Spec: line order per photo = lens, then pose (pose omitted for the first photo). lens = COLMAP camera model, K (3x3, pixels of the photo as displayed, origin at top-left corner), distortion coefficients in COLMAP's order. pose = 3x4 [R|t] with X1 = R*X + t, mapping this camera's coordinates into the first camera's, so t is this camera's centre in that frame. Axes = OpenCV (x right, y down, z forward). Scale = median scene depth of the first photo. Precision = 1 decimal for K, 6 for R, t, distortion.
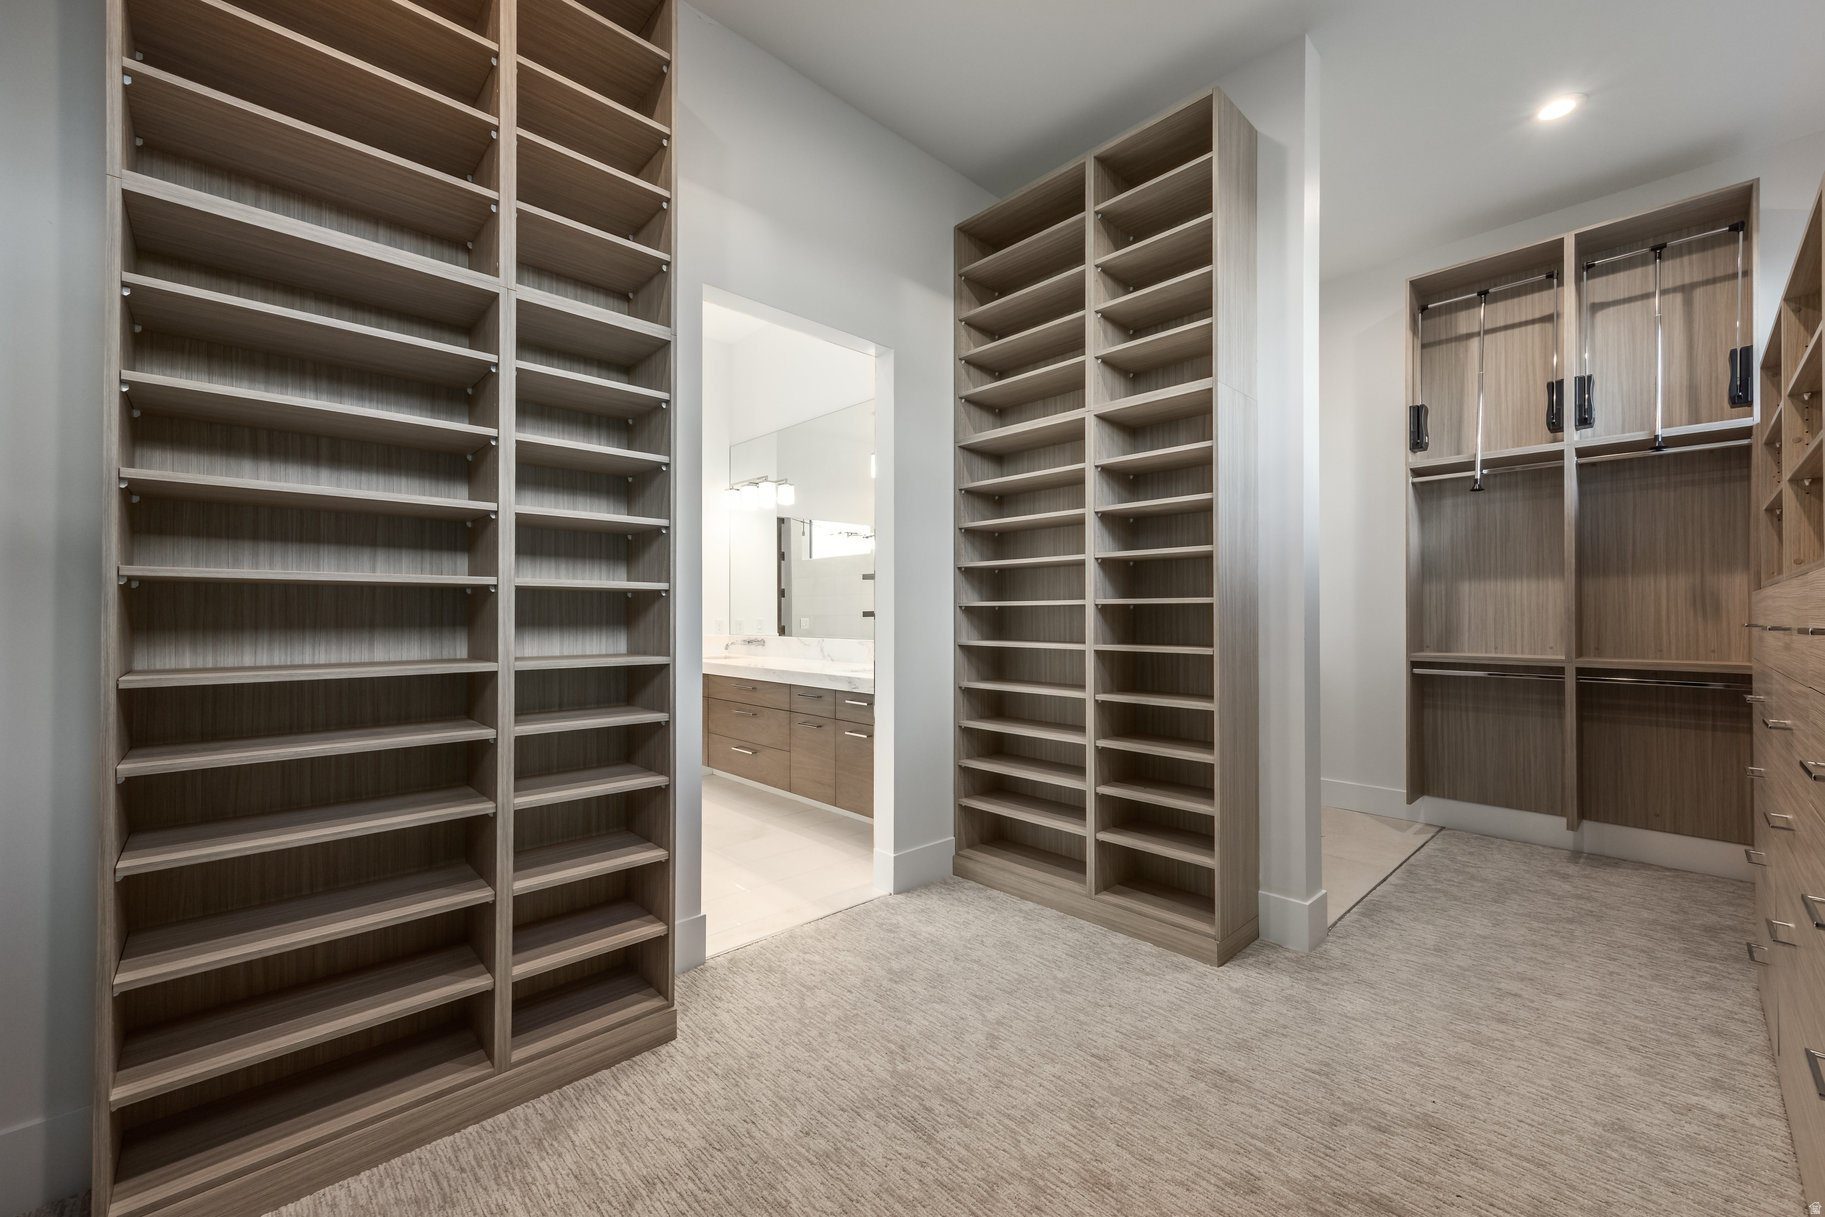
lens RADIAL K [[760.5, 0, 910.2], [0, 760.5, 617.1], [0, 0, 1]] dist [-0.001012, -0.000580]
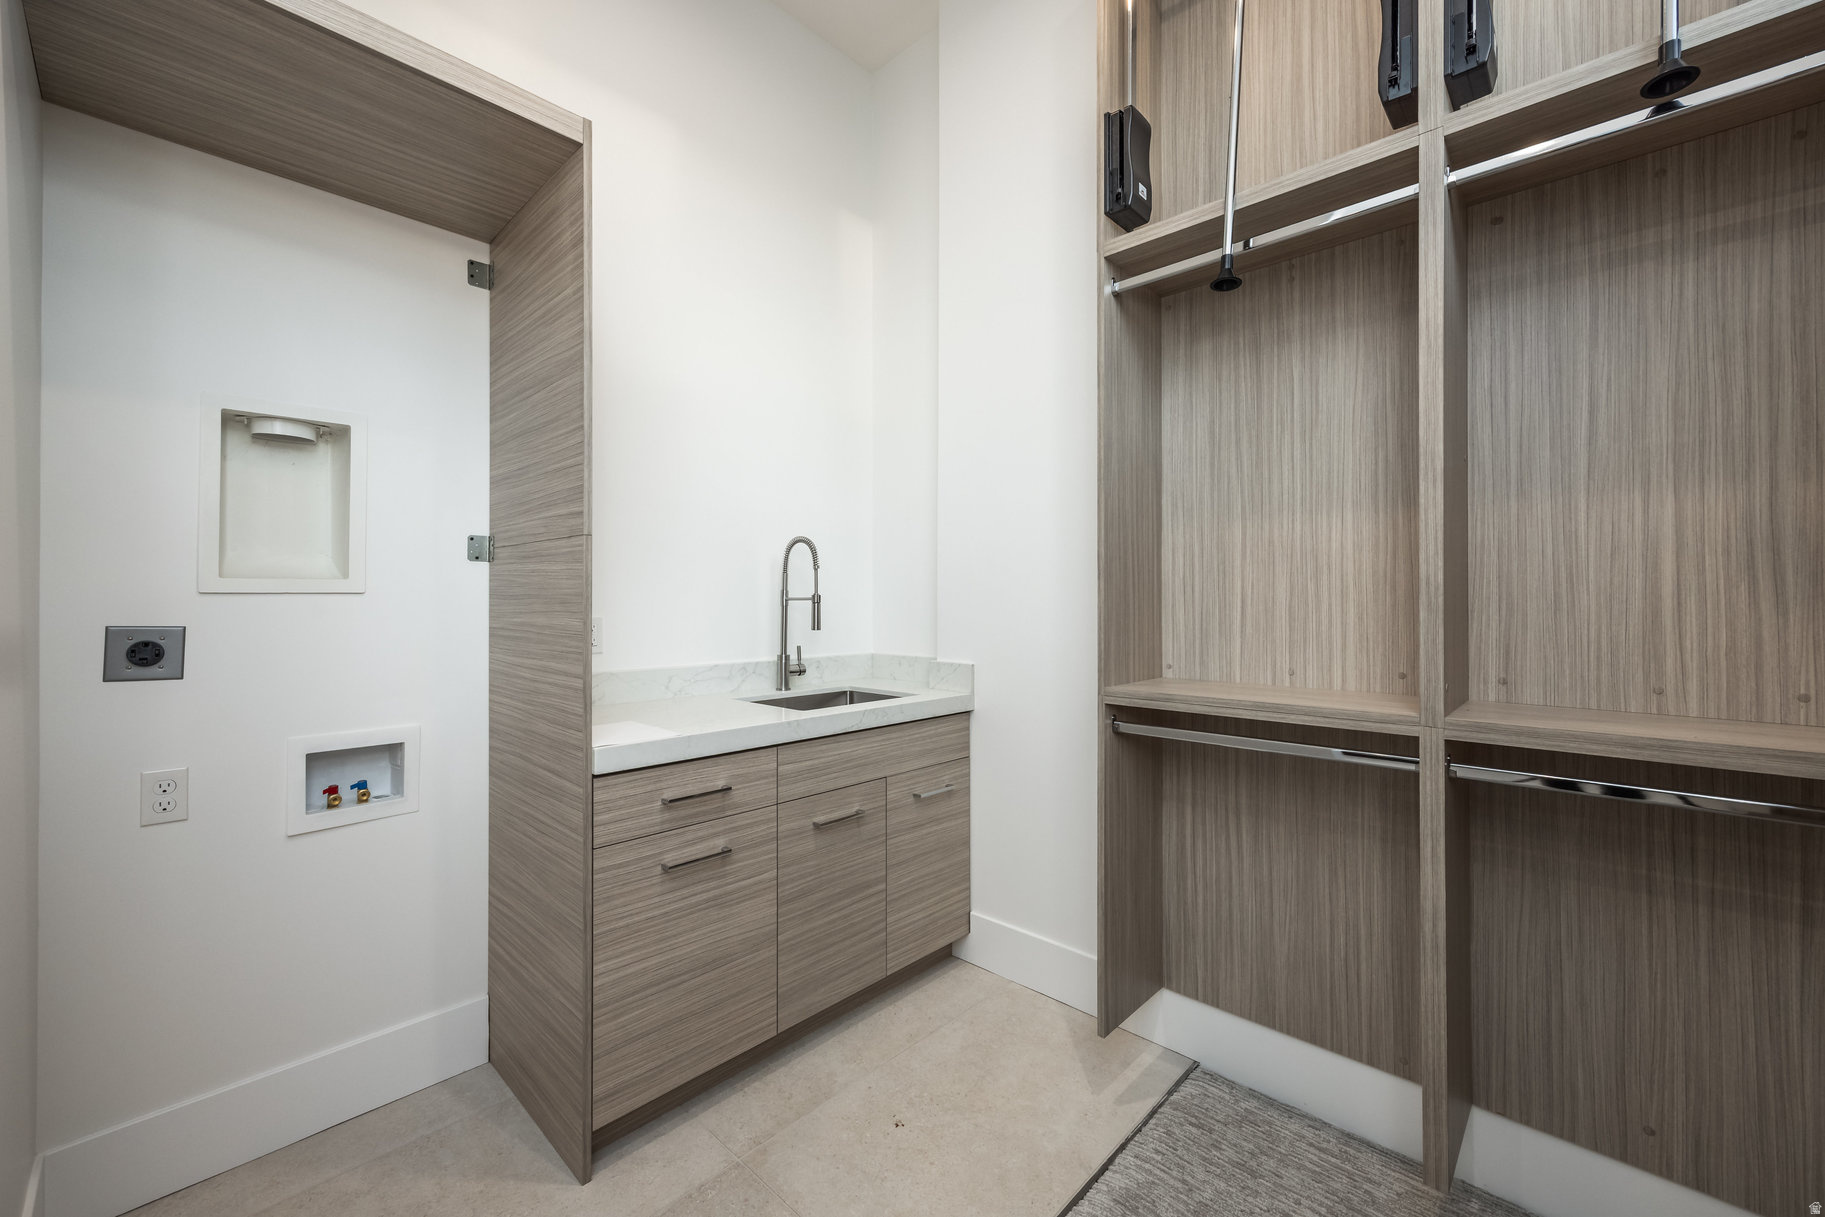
lens RADIAL K [[760.6, 0, 962.3], [0, 760.6, 606.7], [0, 0, 1]] dist [0.002051, 0.000248]
pose [[0.996011, -0.001300, 0.089227, 0.600735], [0.001067, 0.999996, 0.002664, 0.001313], [-0.089230, -0.002558, 0.996008, 0.643697]]
